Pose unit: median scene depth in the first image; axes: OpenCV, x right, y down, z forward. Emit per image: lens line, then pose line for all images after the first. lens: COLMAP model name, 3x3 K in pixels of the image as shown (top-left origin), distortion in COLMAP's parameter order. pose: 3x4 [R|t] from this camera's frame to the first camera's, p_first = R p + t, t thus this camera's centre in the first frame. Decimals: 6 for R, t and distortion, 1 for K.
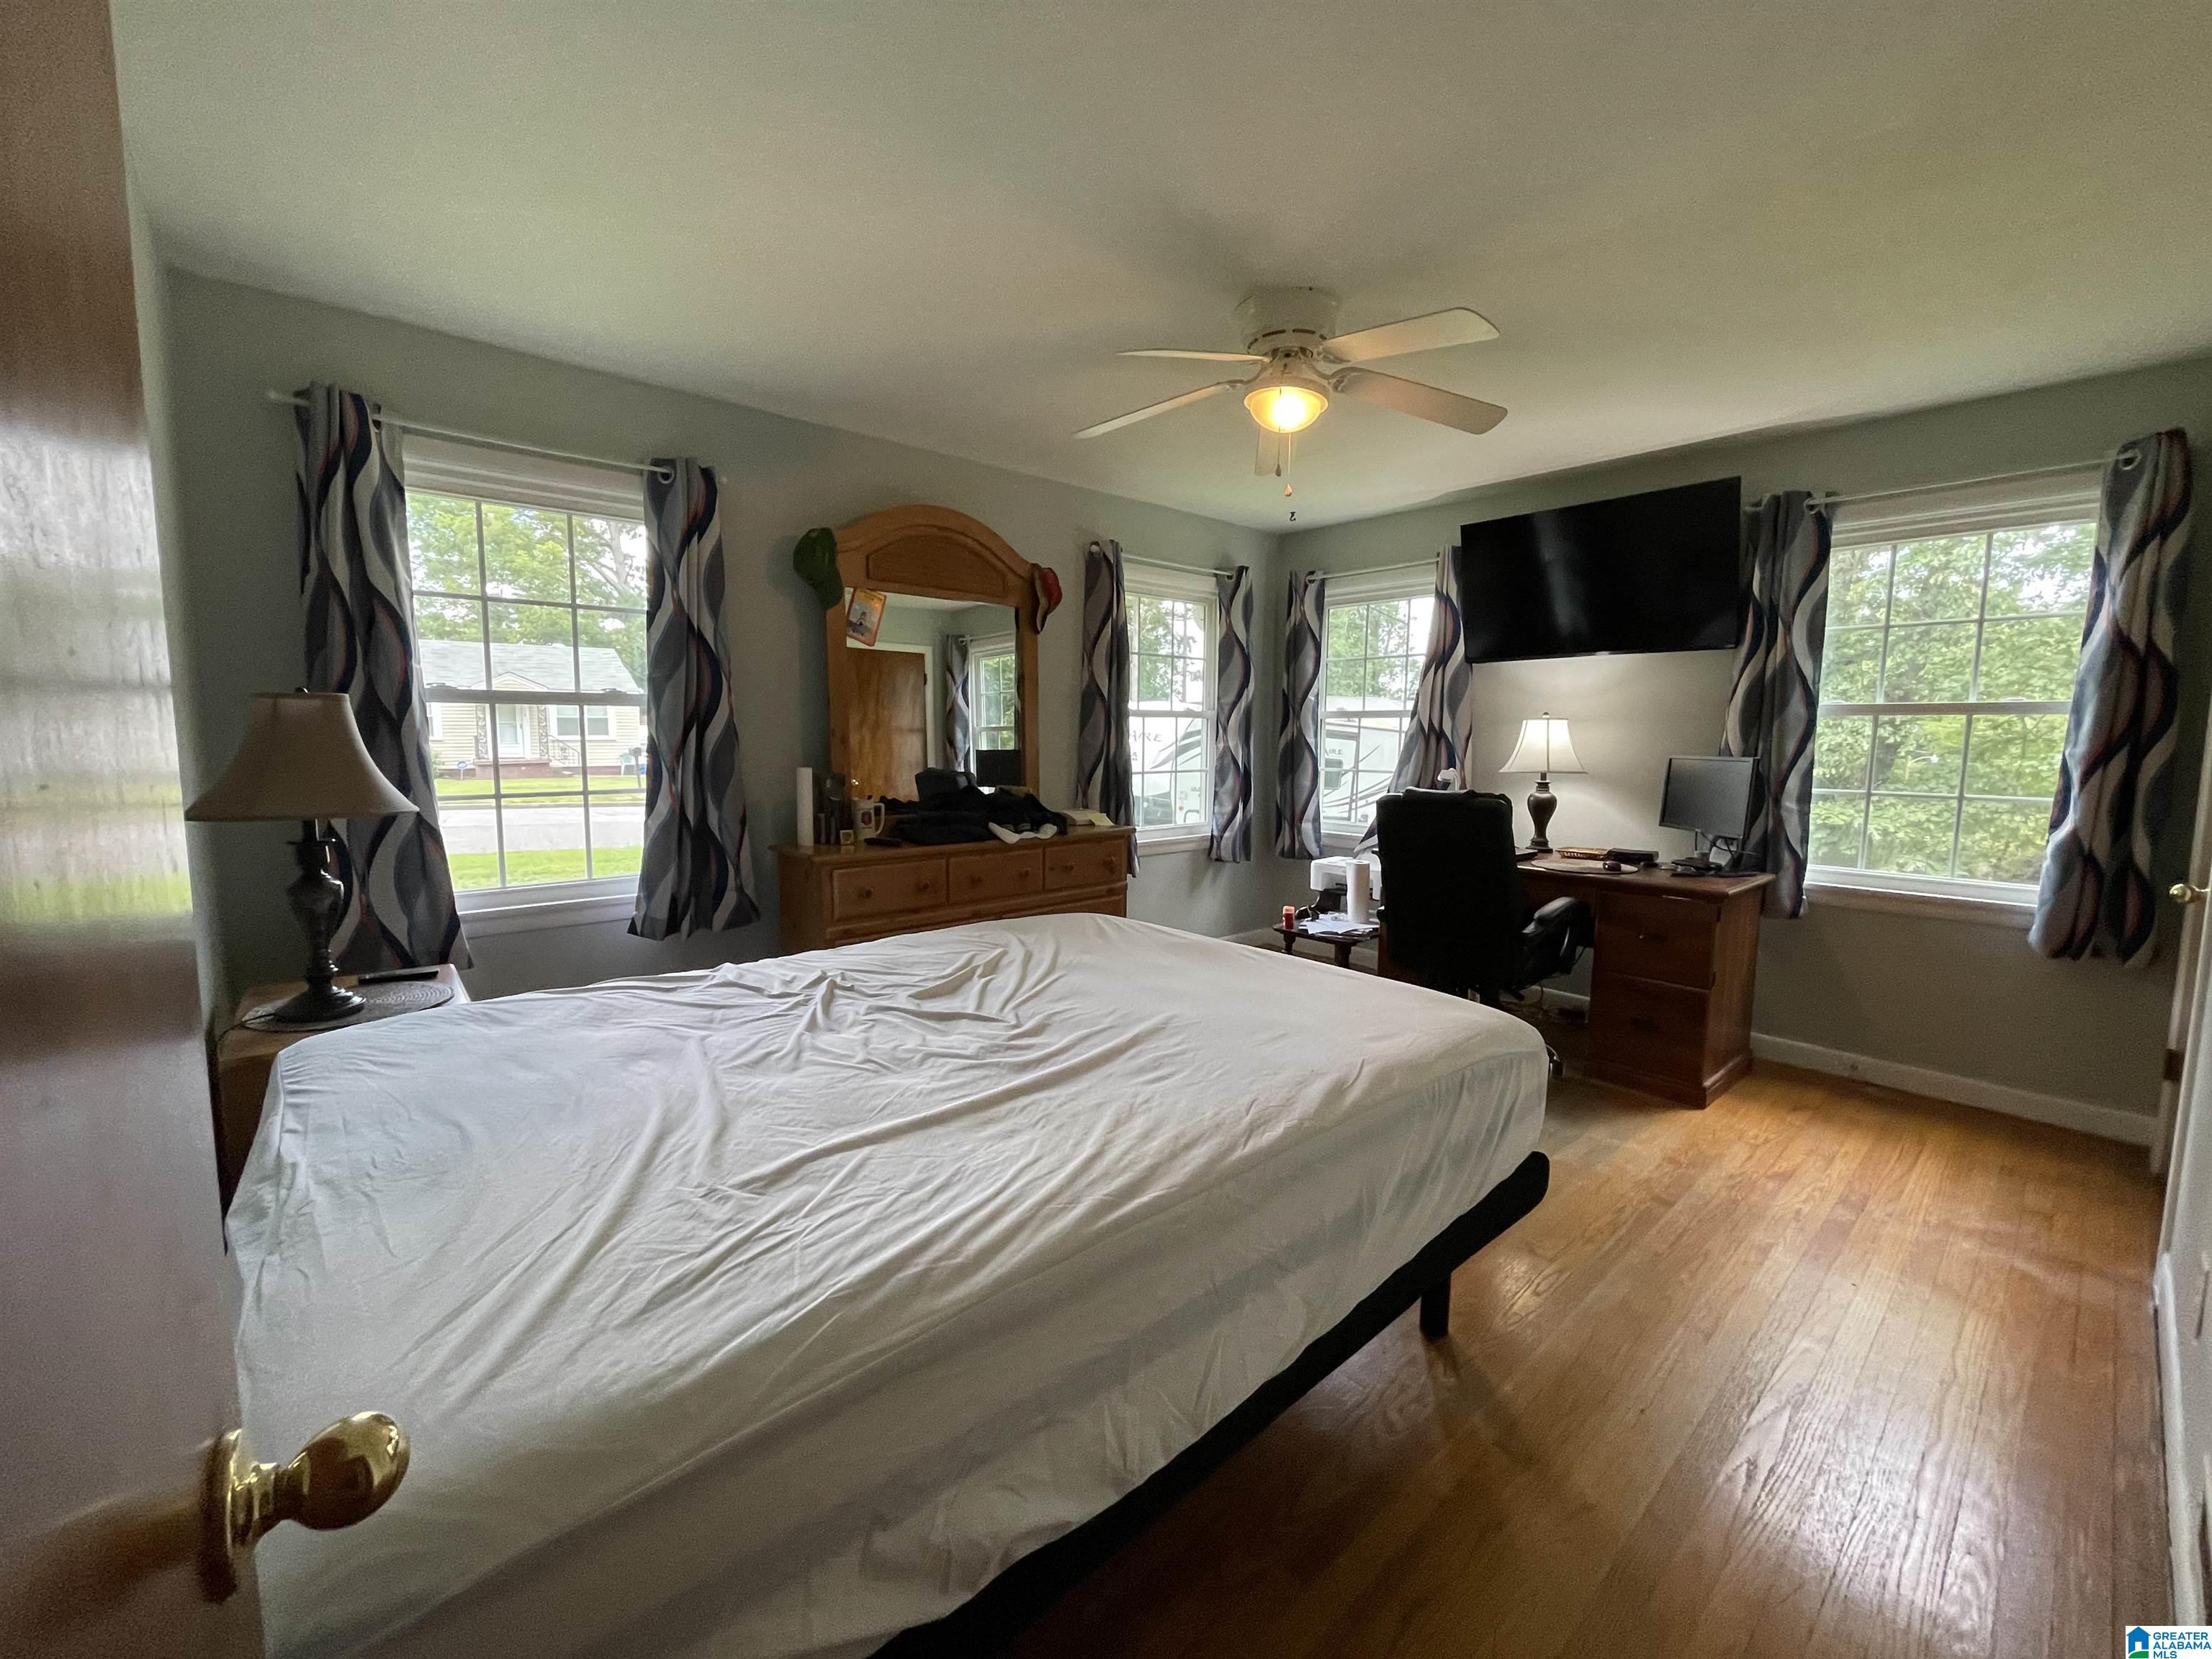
lens RADIAL K [[885.6, 0, 1112.7], [0, 885.6, 817.0], [0, 0, 1]] dist [-0.007583, 0.001531]
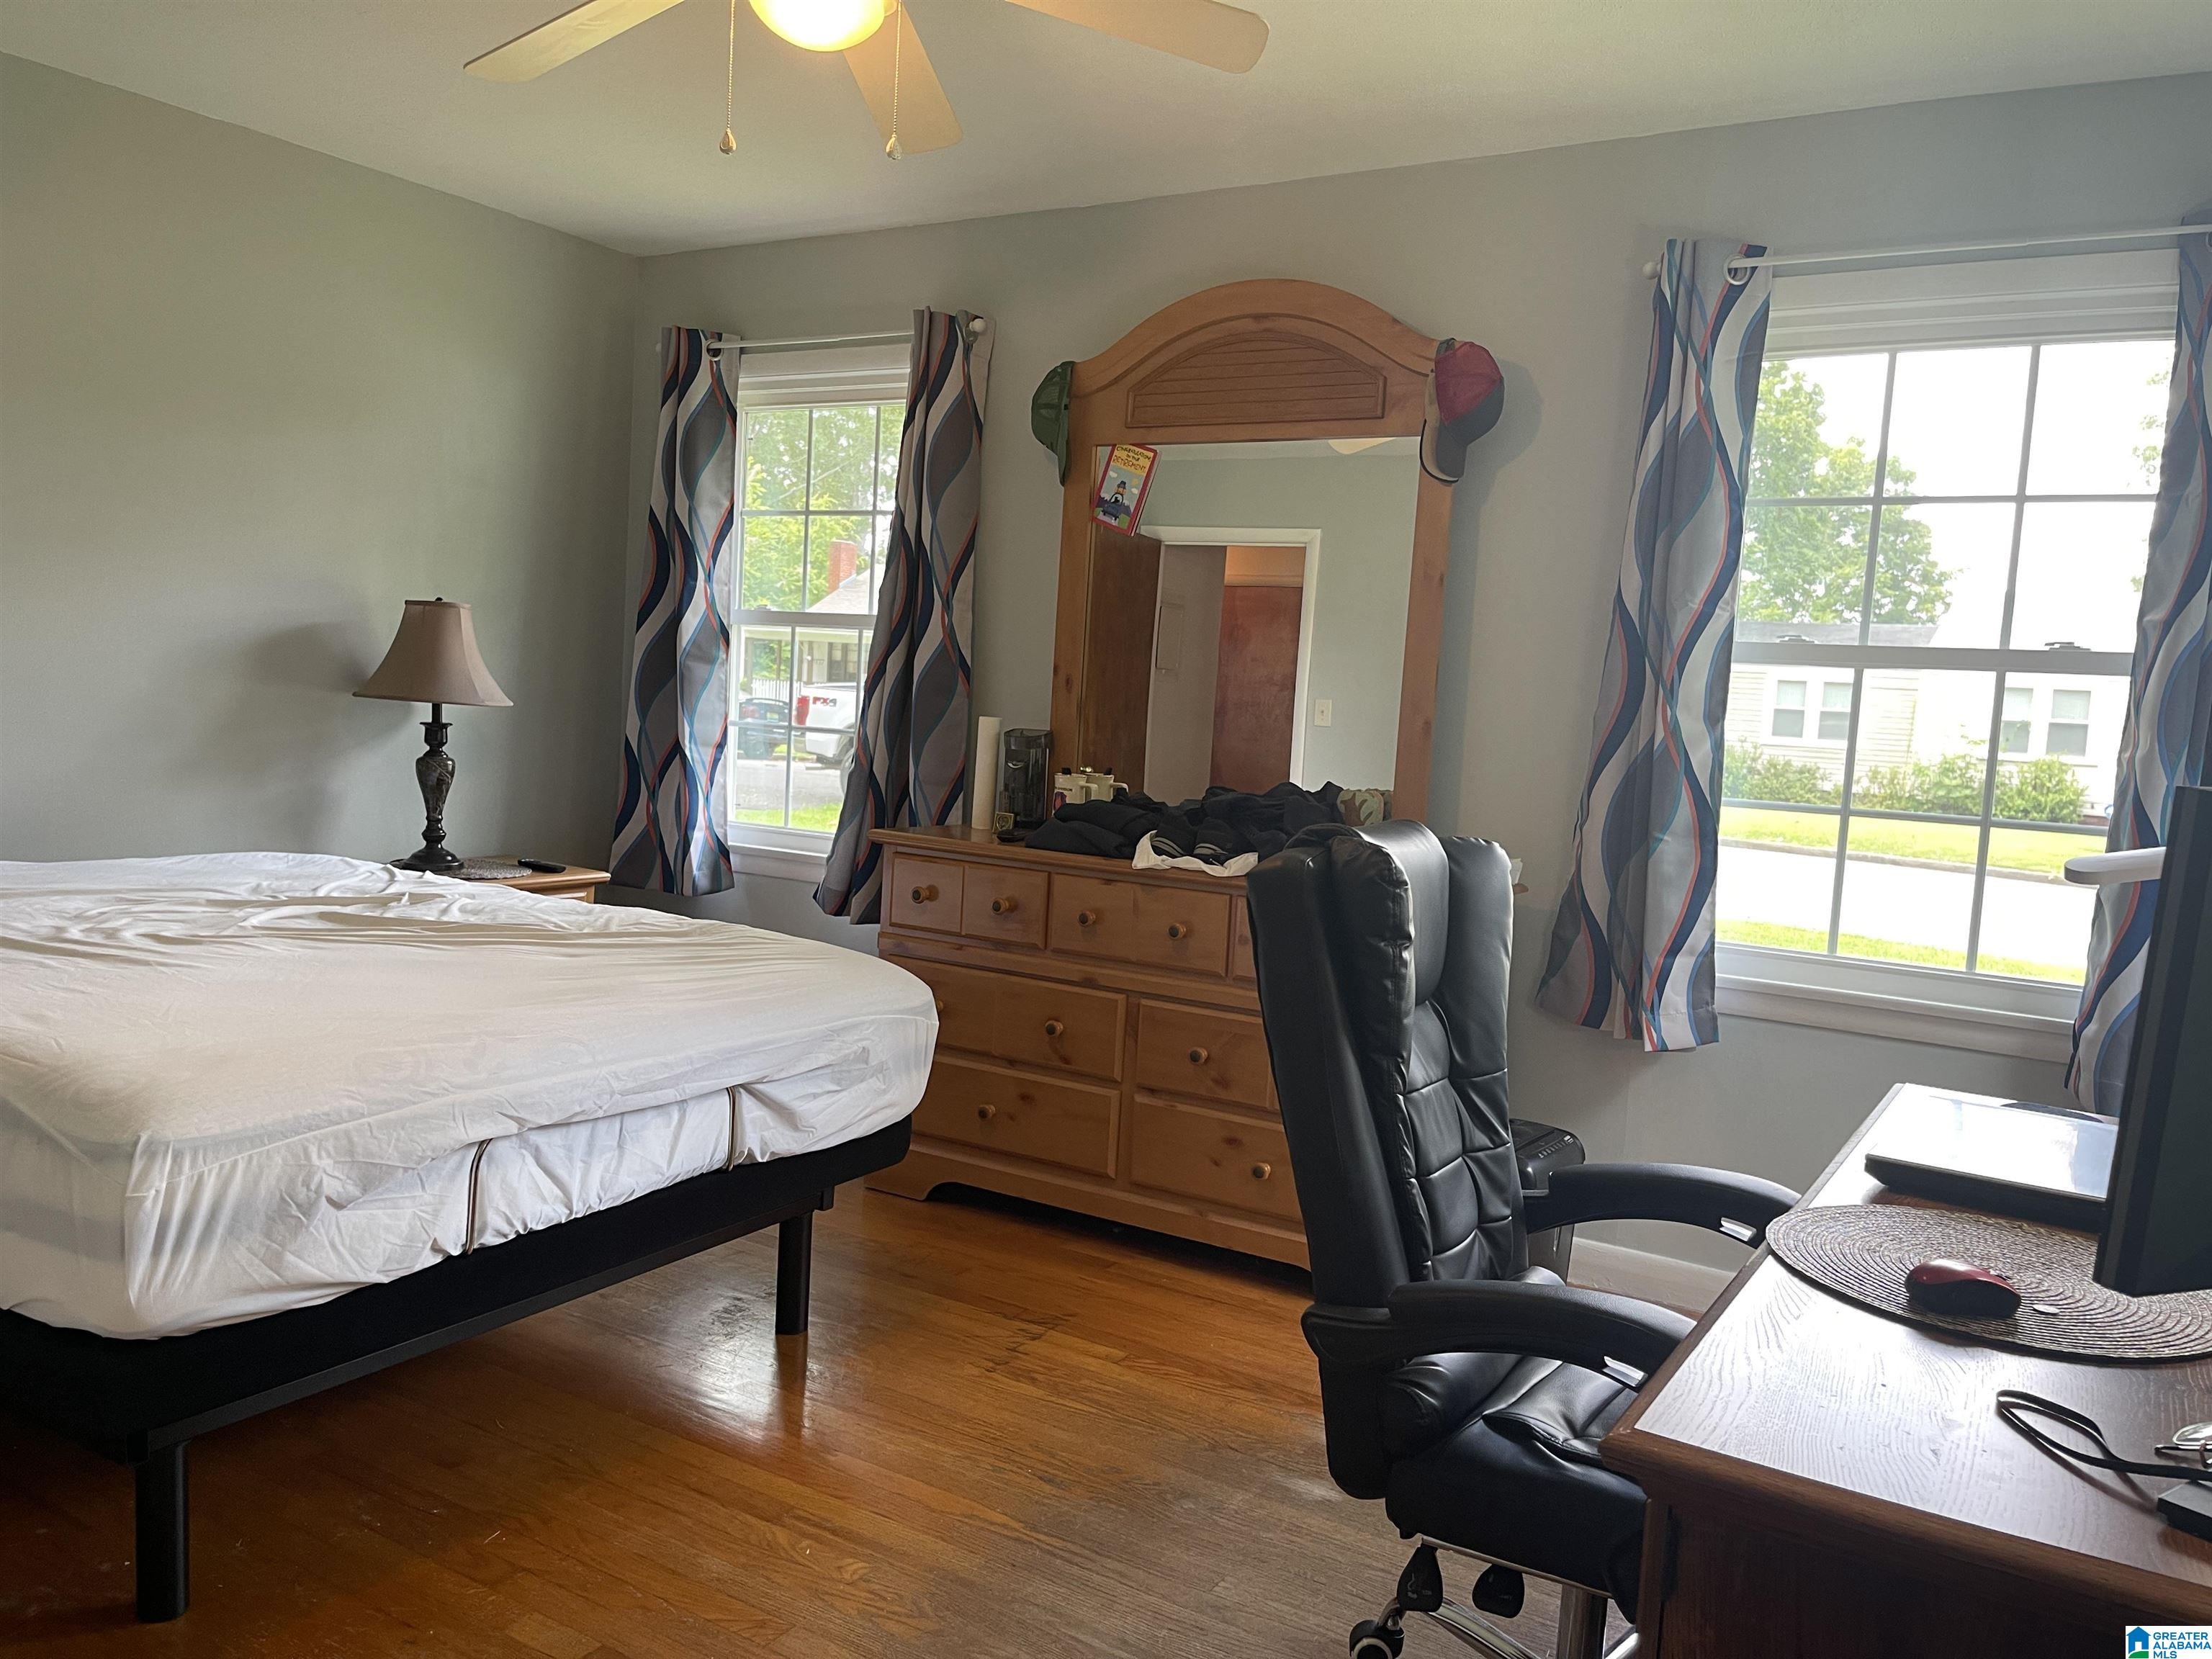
lens RADIAL K [[1651.5, 0, 1111.8], [0, 1651.5, 833.7], [0, 0, 1]] dist [0.055076, -0.064682]
pose [[0.293043, 0.091219, -0.951738, 0.819203], [-0.147107, 0.987887, 0.049389, -0.038433], [0.944714, 0.125534, 0.302913, 0.633561]]
